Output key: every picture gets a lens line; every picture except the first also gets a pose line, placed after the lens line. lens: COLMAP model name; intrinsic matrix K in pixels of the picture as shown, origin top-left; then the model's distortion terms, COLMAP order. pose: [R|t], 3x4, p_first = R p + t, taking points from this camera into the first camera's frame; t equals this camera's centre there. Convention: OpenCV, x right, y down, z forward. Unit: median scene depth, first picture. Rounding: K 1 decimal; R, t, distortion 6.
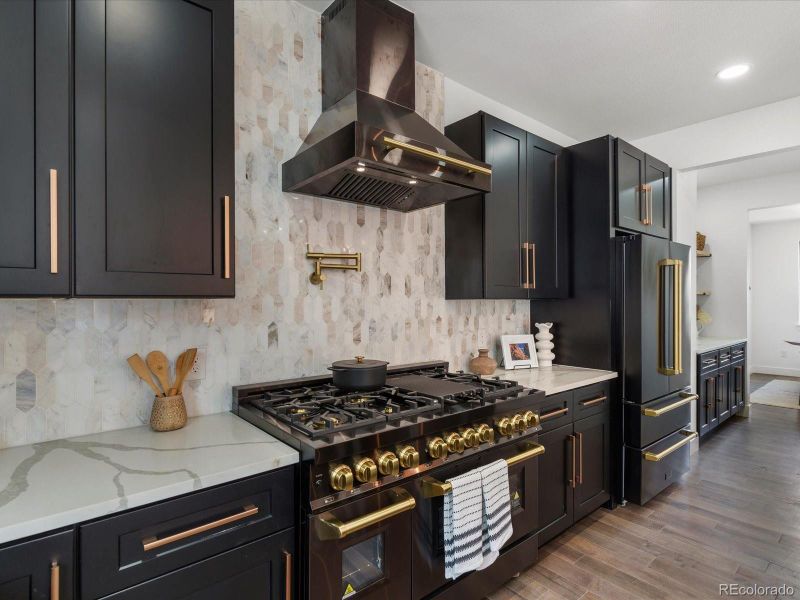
lens RADIAL K [[426.7, 0, 400.0], [0, 426.7, 300.0], [0, 0, 1]] dist [0.000760, 0.000416]
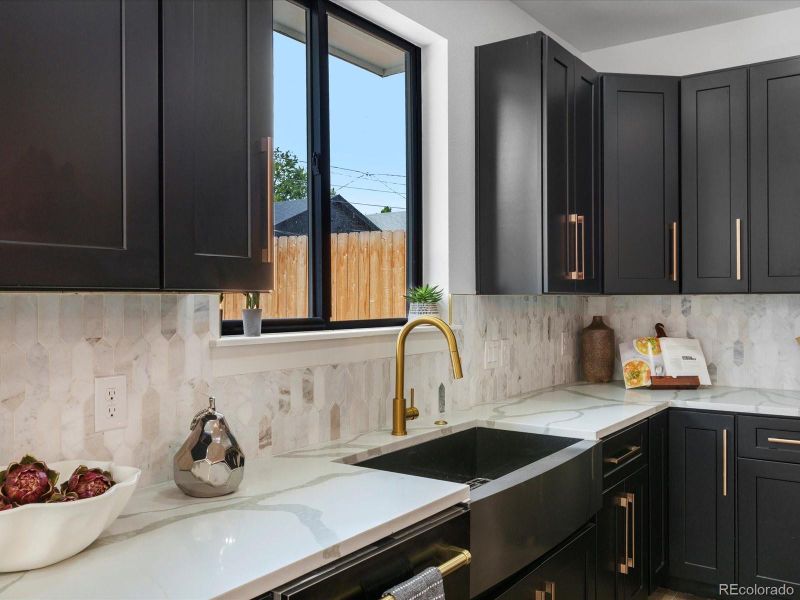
lens RADIAL K [[718.7, 0, 400.0], [0, 718.7, 300.0], [0, 0, 1]] dist [0.000578, -0.000045]
pose [[0.252029, 0.002370, -0.967717, 0.883545], [0.007144, 0.999965, 0.004309, -0.001719], [0.967693, -0.008000, 0.252003, -0.561334]]
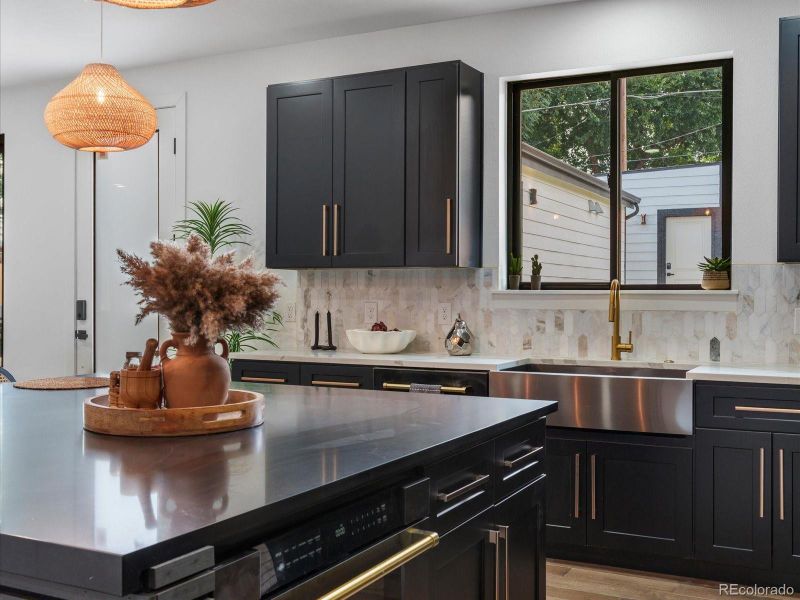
lens RADIAL K [[861.4, 0, 400.0], [0, 861.4, 300.0], [0, 0, 1]] dist [-0.003555, -0.000137]
pose [[-0.922137, 0.001713, -0.386859, 1.035495], [-0.000238, 0.999987, 0.004994, 0.064050], [0.386862, 0.004698, -0.922125, 1.380042]]
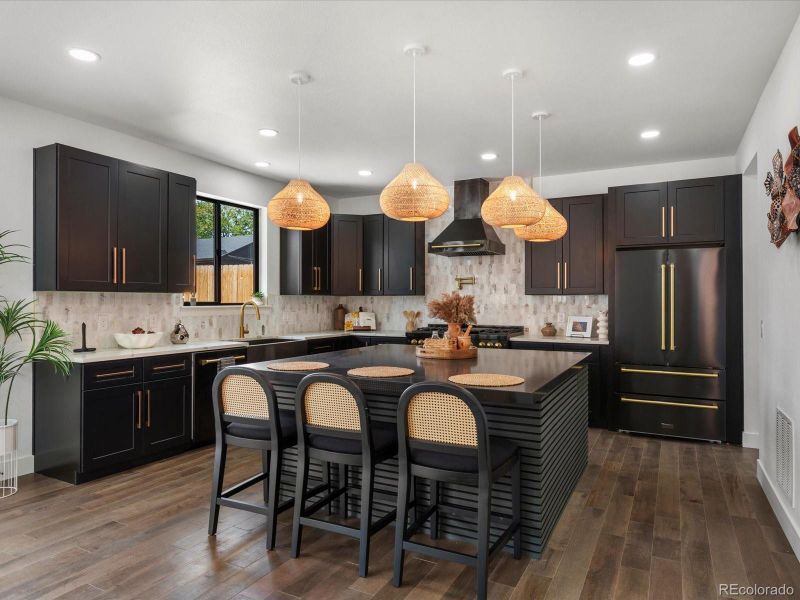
lens RADIAL K [[519.9, 0, 400.0], [0, 519.9, 300.0], [0, 0, 1]] dist [-0.003827, -0.000322]
pose [[0.373763, -0.000050, -0.927524, 2.532477], [0.001520, 0.999999, 0.000559, 0.022277], [0.927523, -0.001618, 0.373762, -0.520581]]
